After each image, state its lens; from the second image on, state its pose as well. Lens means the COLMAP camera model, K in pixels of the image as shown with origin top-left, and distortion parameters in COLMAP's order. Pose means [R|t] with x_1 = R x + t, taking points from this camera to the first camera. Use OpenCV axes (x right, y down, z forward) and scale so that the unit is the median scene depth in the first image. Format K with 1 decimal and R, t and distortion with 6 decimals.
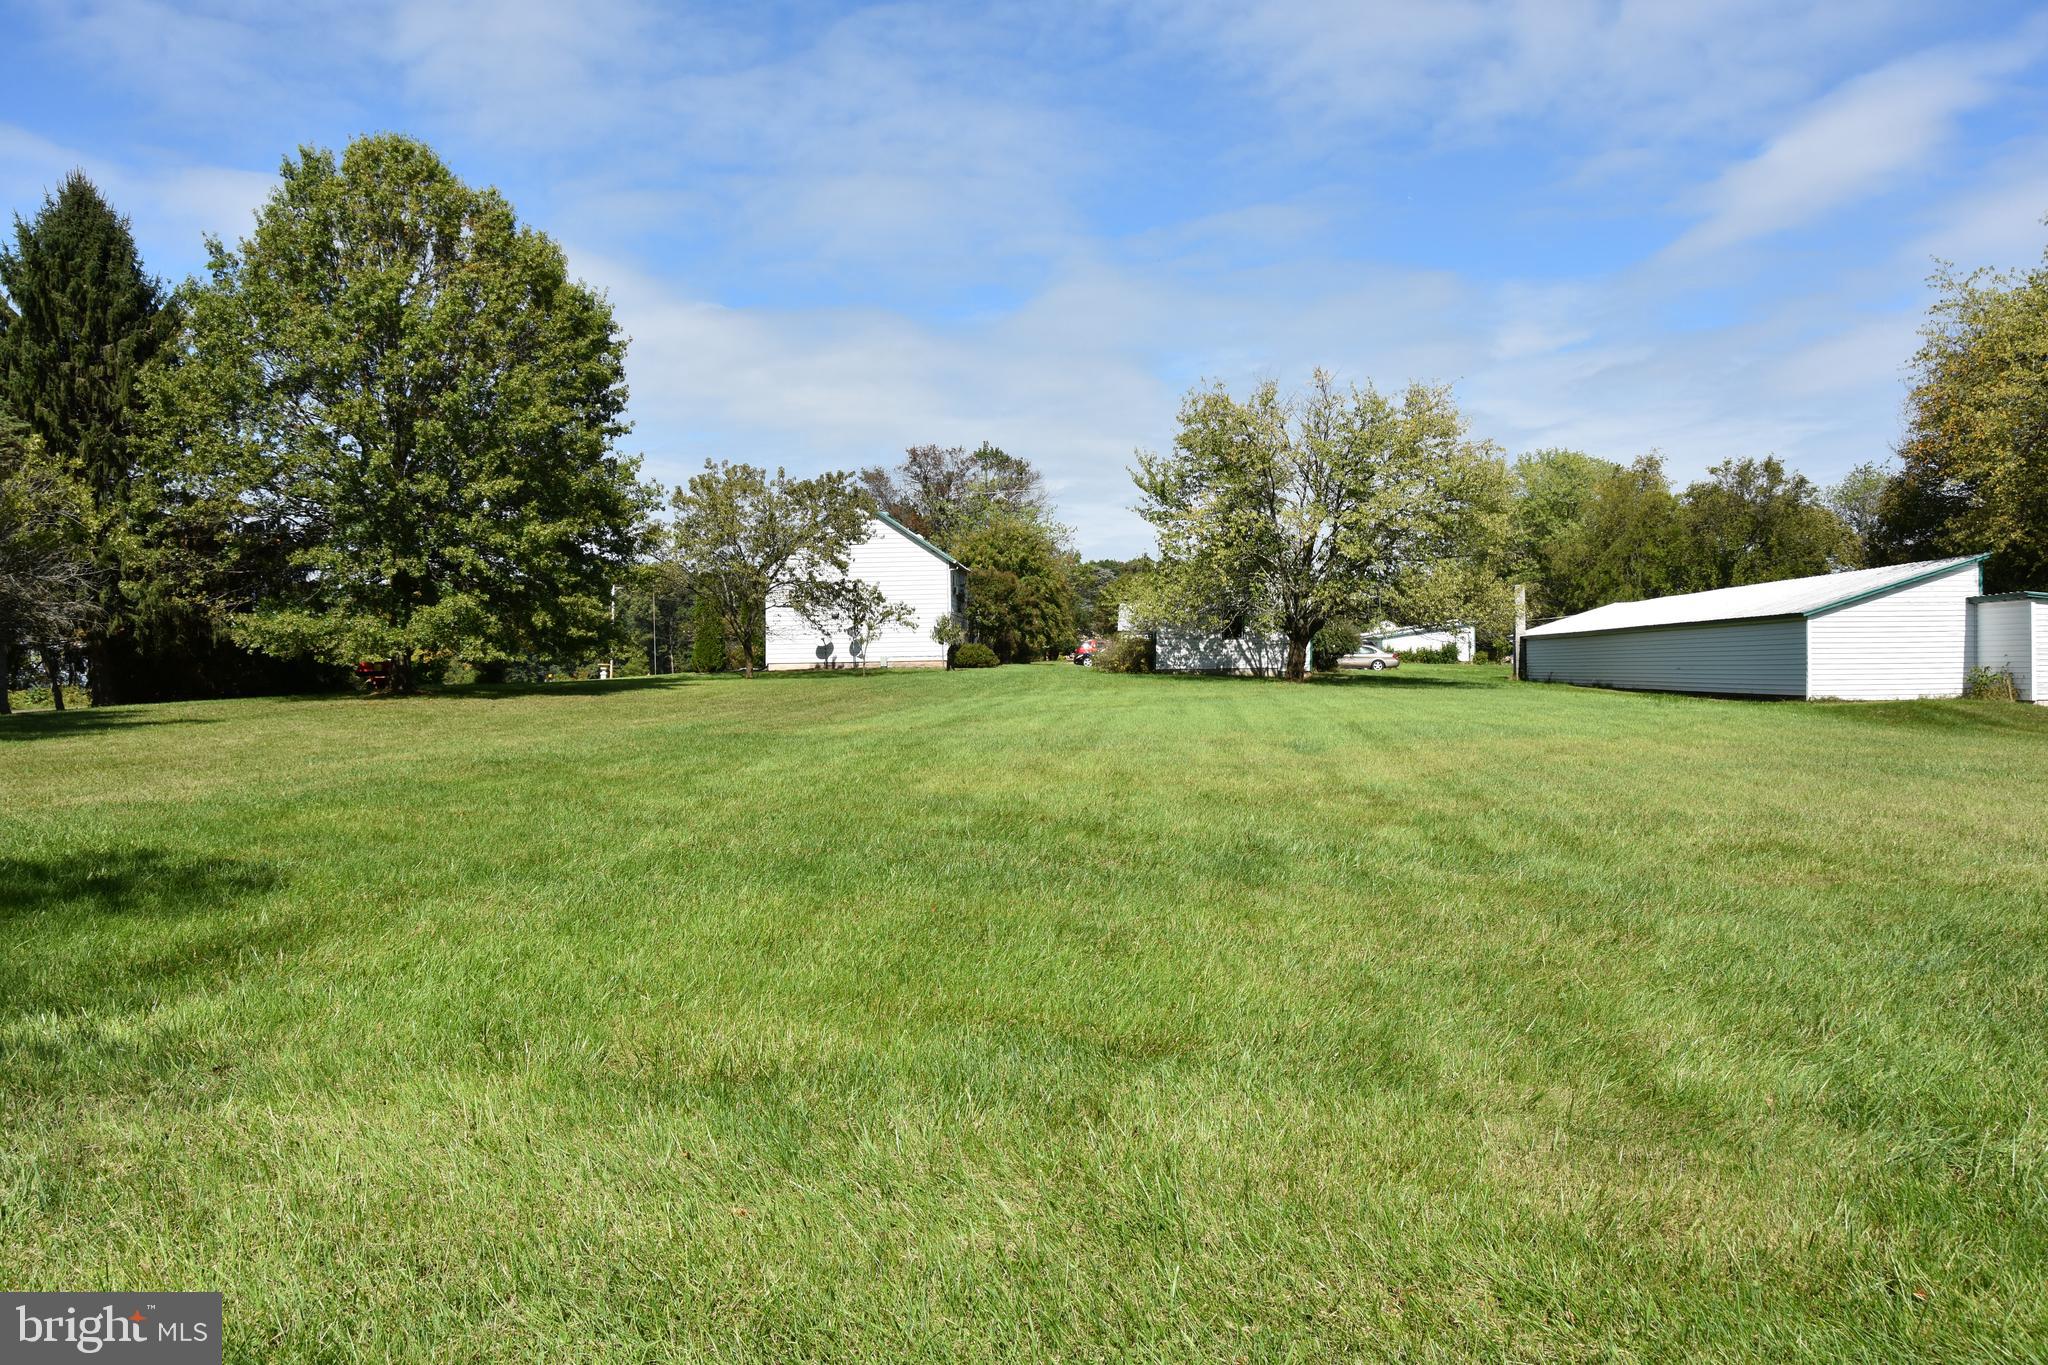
lens RADIAL K [[1598.6, 0, 1024.0], [0, 1598.6, 682.5], [0, 0, 1]] dist [-0.185153, 0.160464]
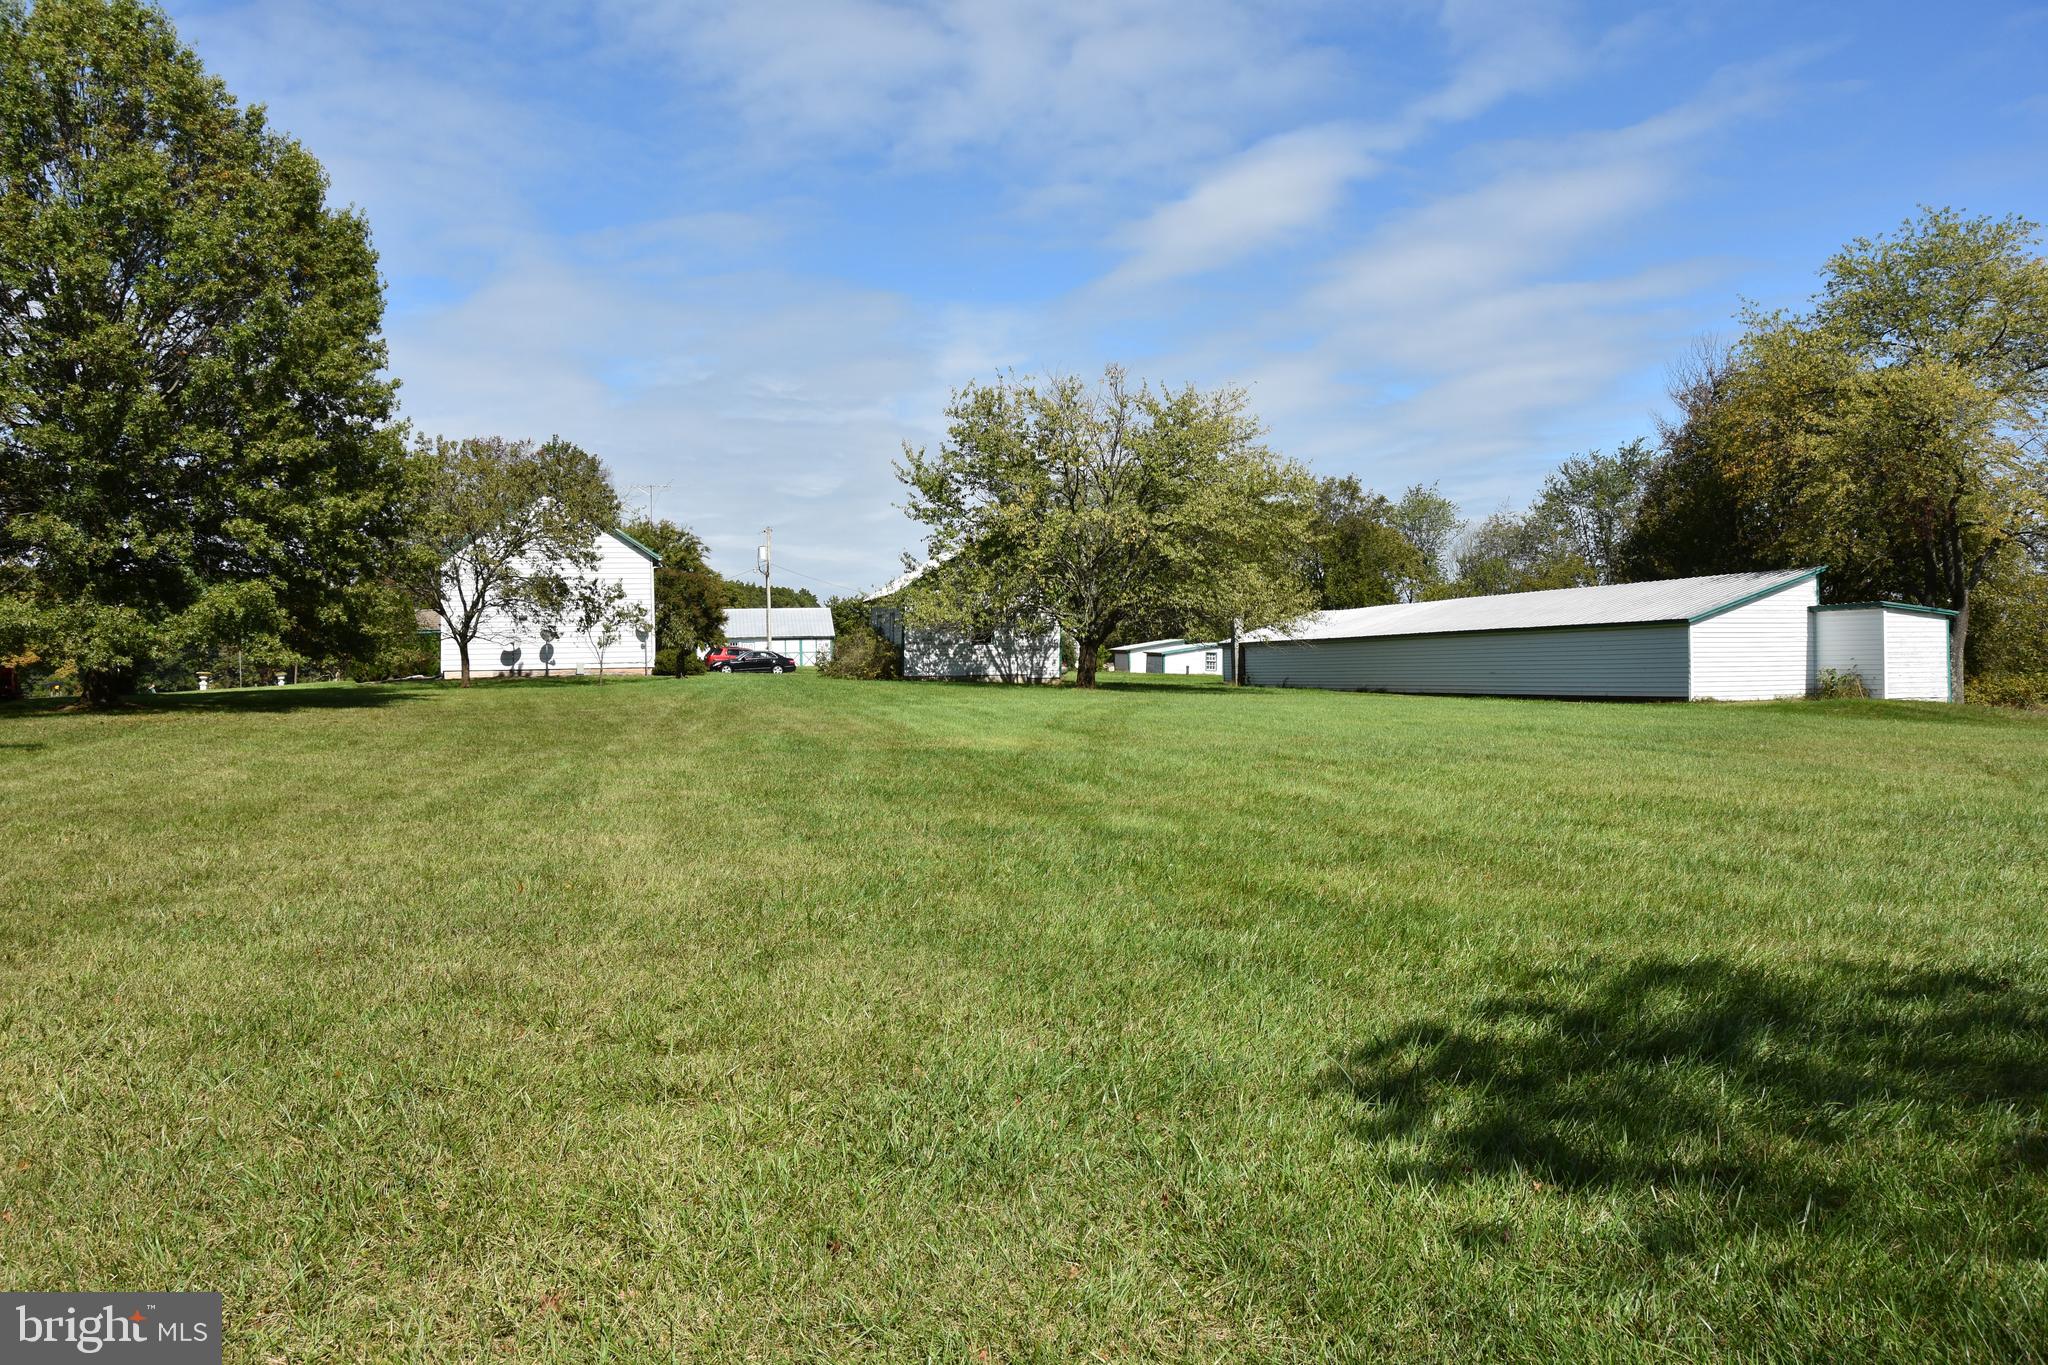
lens RADIAL K [[1598.6, 0, 1024.0], [0, 1598.6, 682.5], [0, 0, 1]] dist [-0.185153, 0.160464]
pose [[0.939115, -0.003735, 0.343583, -0.175773], [0.006030, 0.999966, -0.005611, 0.001202], [-0.343550, 0.007341, 0.939106, 0.090362]]
